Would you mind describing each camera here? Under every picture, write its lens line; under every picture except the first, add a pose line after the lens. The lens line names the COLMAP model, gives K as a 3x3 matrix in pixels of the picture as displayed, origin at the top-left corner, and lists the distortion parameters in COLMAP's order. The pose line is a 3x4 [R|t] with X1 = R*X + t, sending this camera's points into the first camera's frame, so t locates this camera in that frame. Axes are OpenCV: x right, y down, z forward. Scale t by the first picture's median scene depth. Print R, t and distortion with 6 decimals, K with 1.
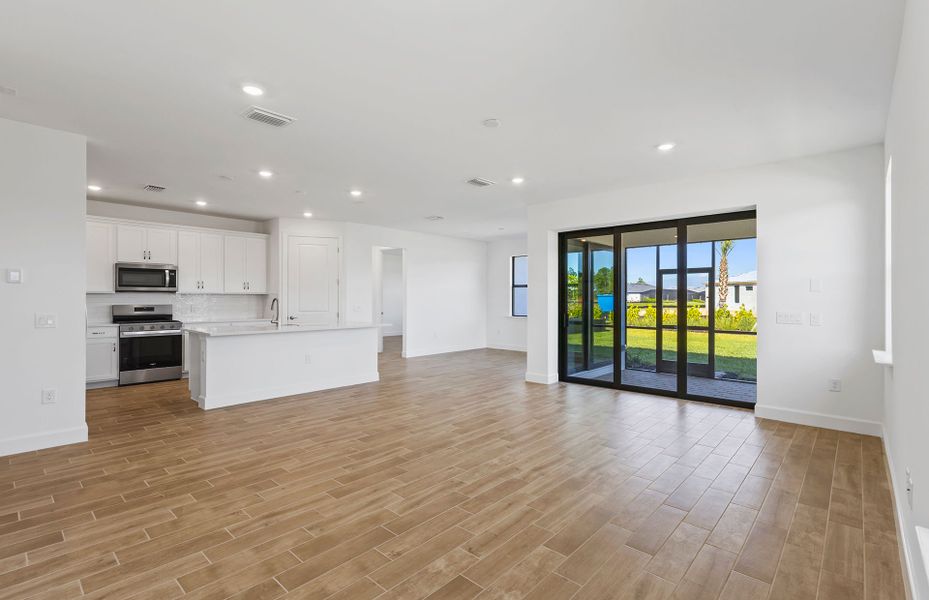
lens RADIAL K [[431.7, 0, 463.3], [0, 431.7, 300.5], [0, 0, 1]] dist [0.000920, 0.001422]
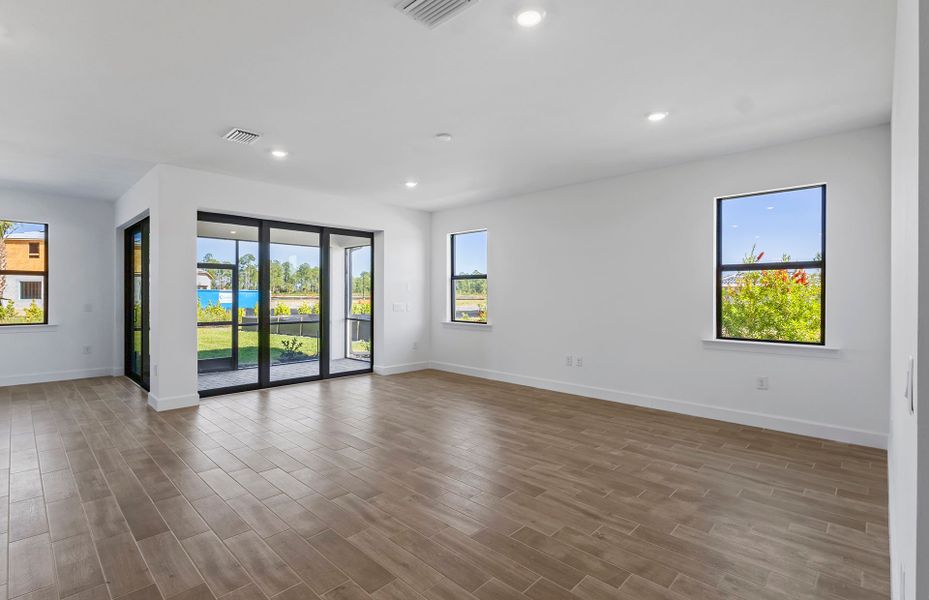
lens RADIAL K [[431.7, 0, 466.4], [0, 431.7, 295.1], [0, 0, 1]] dist [0.000920, 0.001422]
pose [[0.020222, -0.003047, 0.999791, -1.538451], [0.000840, 0.999995, 0.003031, -0.014800], [-0.999795, 0.000778, 0.020224, 1.353221]]
